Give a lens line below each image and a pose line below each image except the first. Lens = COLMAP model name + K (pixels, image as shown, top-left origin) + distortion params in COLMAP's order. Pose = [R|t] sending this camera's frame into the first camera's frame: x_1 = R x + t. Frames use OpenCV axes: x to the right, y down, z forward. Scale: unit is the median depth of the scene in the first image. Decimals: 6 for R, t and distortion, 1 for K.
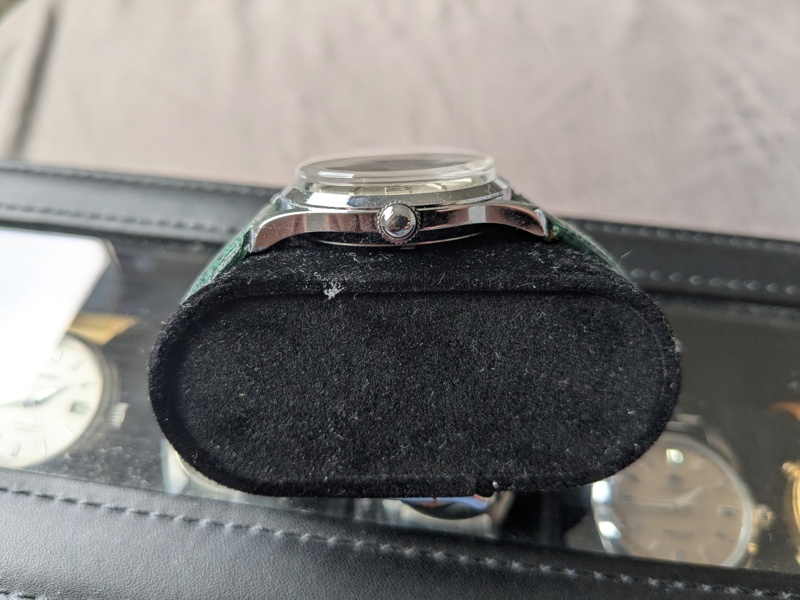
lens RADIAL K [[734.7, 0, 389.1], [0, 734.7, 275.9], [0, 0, 1]] dist [-0.001308, -0.125909]
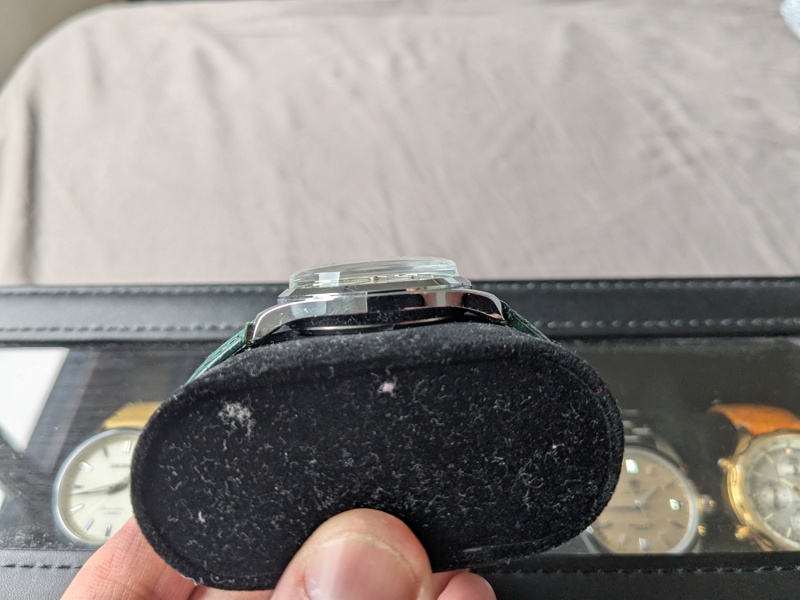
lens RADIAL K [[721.9, 0, 384.9], [0, 721.9, 301.7], [0, 0, 1]] dist [0.004437, -0.112052]
pose [[0.991559, -0.126706, 0.027498, -0.032598], [0.125727, 0.991454, 0.034810, -0.129037], [-0.031674, -0.031059, 0.999016, -0.222563]]
